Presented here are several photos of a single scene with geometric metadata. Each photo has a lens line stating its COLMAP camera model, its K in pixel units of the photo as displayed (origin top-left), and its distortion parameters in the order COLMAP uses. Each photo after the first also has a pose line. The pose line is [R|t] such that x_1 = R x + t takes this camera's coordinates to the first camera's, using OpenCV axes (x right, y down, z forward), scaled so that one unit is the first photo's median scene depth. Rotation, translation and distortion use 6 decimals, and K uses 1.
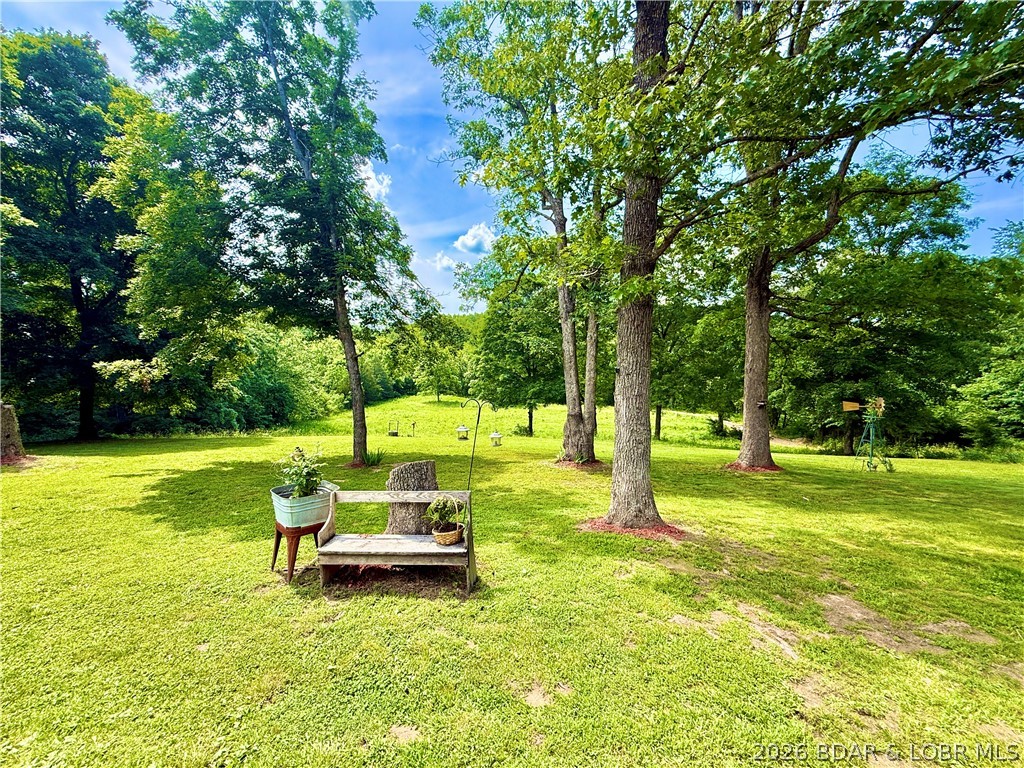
lens RADIAL K [[409.5, 0, 508.9], [0, 409.5, 383.9], [0, 0, 1]] dist [0.001935, -0.000132]
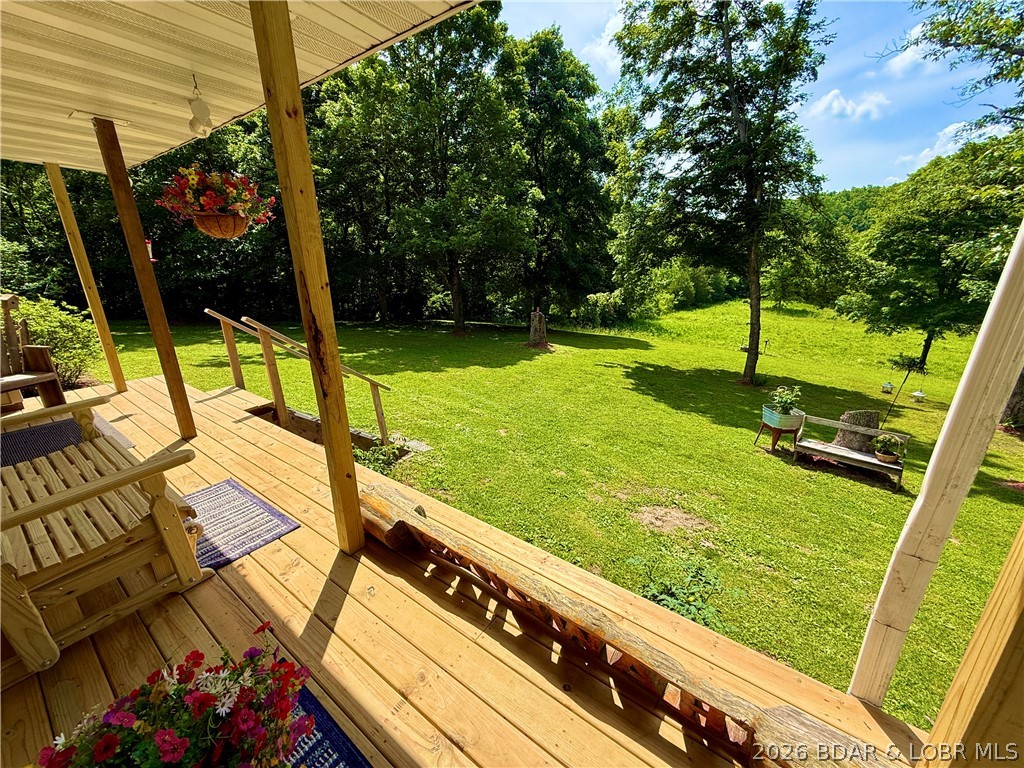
lens RADIAL K [[409.5, 0, 508.9], [0, 409.5, 383.9], [0, 0, 1]] dist [0.001935, -0.000132]
pose [[0.743663, 0.197858, -0.638606, -0.101150], [-0.032107, 0.964671, 0.261492, -0.112807], [0.667783, -0.173958, 0.723743, -0.433010]]
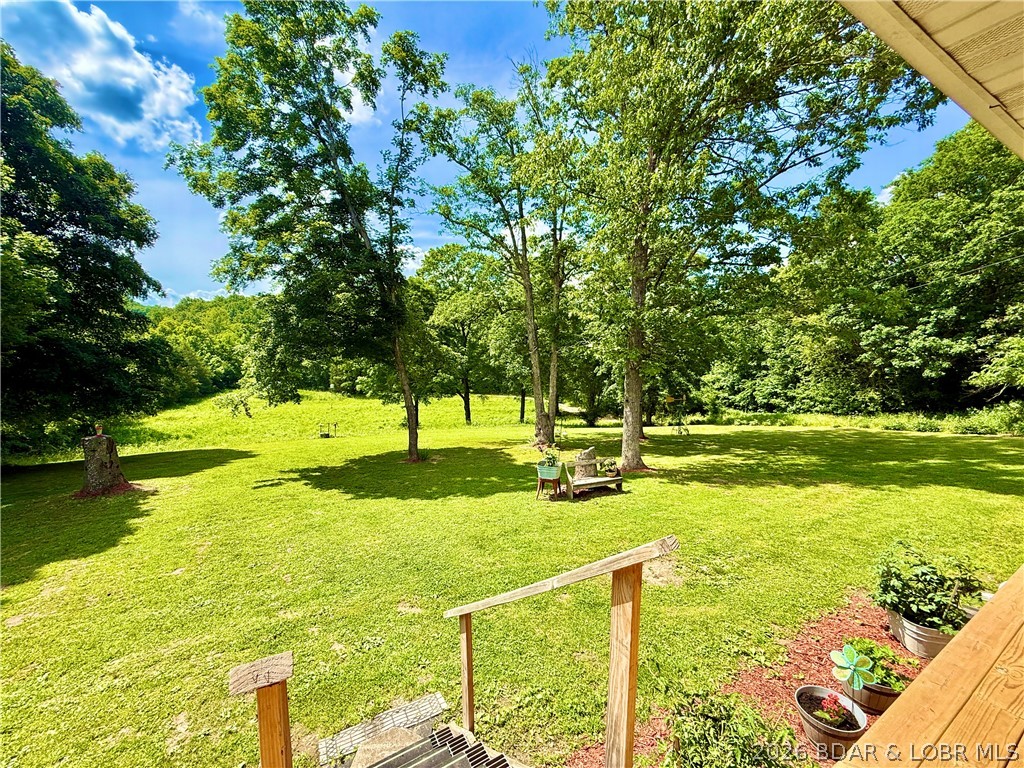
lens RADIAL K [[409.5, 0, 508.9], [0, 409.5, 383.9], [0, 0, 1]] dist [0.001935, -0.000132]
pose [[0.913888, -0.028327, 0.404976, -0.622733], [0.013240, 0.999112, 0.040007, -0.111267], [-0.405750, -0.031200, 0.913451, -0.388276]]
